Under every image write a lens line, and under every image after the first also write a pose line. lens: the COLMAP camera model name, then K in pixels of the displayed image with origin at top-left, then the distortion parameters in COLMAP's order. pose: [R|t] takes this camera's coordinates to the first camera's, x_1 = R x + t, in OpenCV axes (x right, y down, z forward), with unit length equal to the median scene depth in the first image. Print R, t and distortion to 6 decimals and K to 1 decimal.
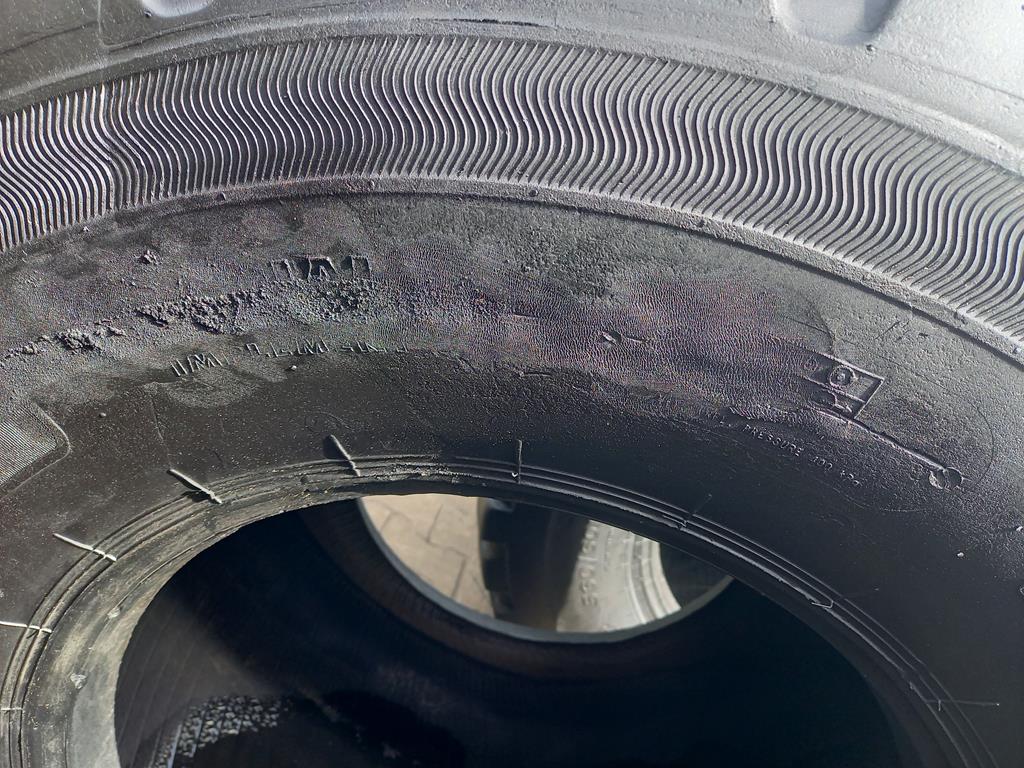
lens RADIAL K [[754.2, 0, 512.0], [0, 754.2, 384.0], [0, 0, 1]] dist [0.008766, -0.007528]
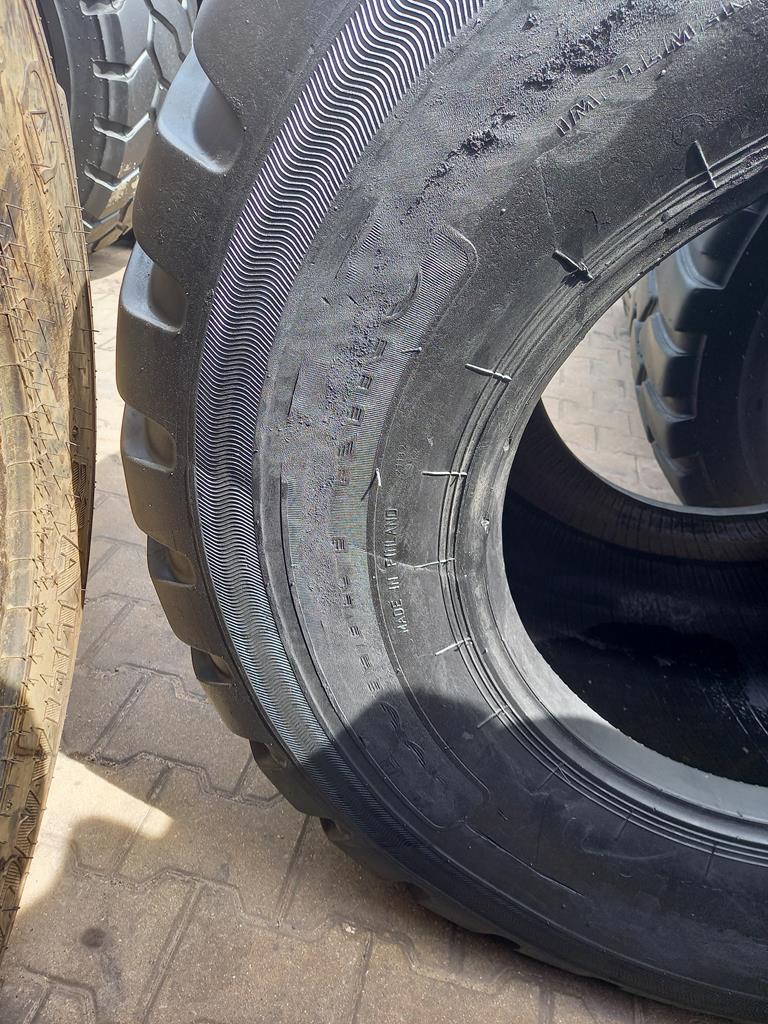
lens RADIAL K [[743.0, 0, 384.0], [0, 743.0, 512.0], [0, 0, 1]] dist [0.075130, -0.091498]
pose [[0.902331, -0.342346, -0.261911, -0.476804], [0.362159, 0.931635, 0.029954, 0.329291], [0.233751, -0.121882, 0.964627, -0.237522]]
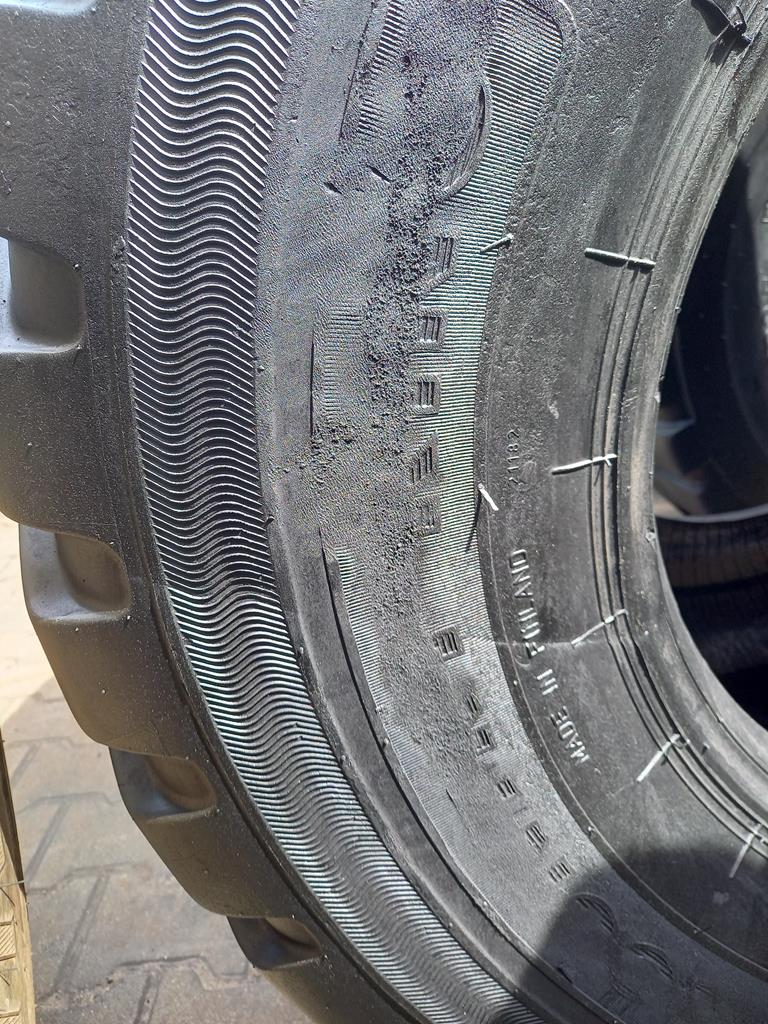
lens RADIAL K [[754.2, 0, 384.0], [0, 754.2, 512.0], [0, 0, 1]] dist [0.008766, -0.007528]
pose [[0.757509, -0.648480, -0.075190, -0.836216], [0.641627, 0.760802, -0.097445, 0.325089], [0.120396, 0.025571, 0.992397, 0.264188]]
